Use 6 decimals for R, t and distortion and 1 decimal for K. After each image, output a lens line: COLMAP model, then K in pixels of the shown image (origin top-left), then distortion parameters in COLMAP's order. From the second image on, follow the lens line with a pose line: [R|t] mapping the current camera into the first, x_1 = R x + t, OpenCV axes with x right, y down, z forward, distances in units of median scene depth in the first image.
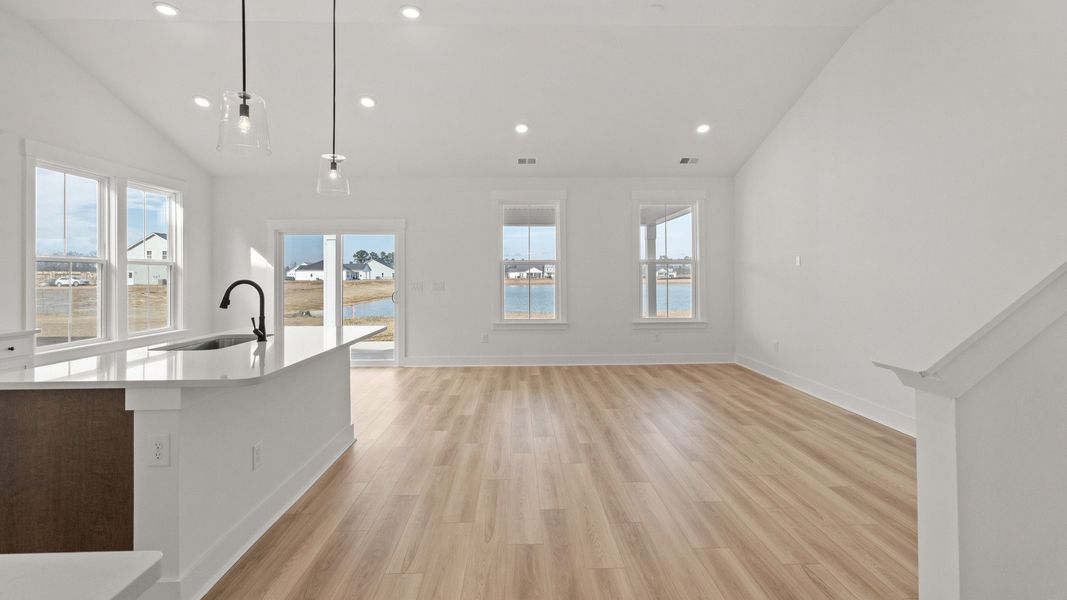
lens RADIAL K [[480.5, 0, 533.7], [0, 480.5, 284.6], [0, 0, 1]] dist [-0.012748, 0.000303]
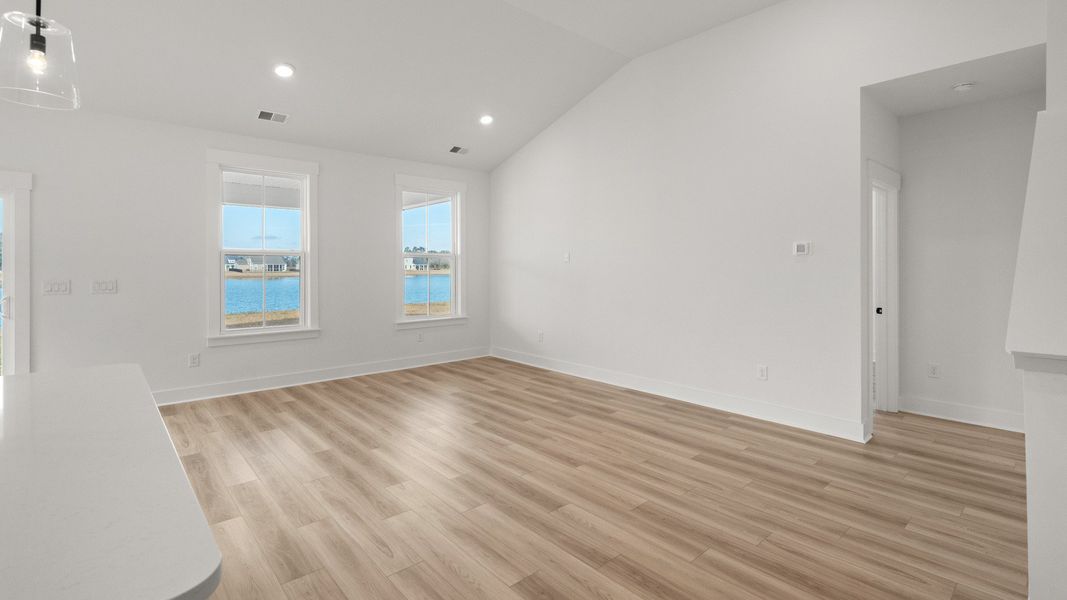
lens RADIAL K [[480.5, 0, 533.9], [0, 480.5, 278.4], [0, 0, 1]] dist [-0.012748, 0.000303]
pose [[0.765873, -0.010779, 0.642902, -0.183463], [0.008472, 0.999942, 0.006672, -0.007827], [-0.642936, 0.000337, 0.765920, 0.170087]]
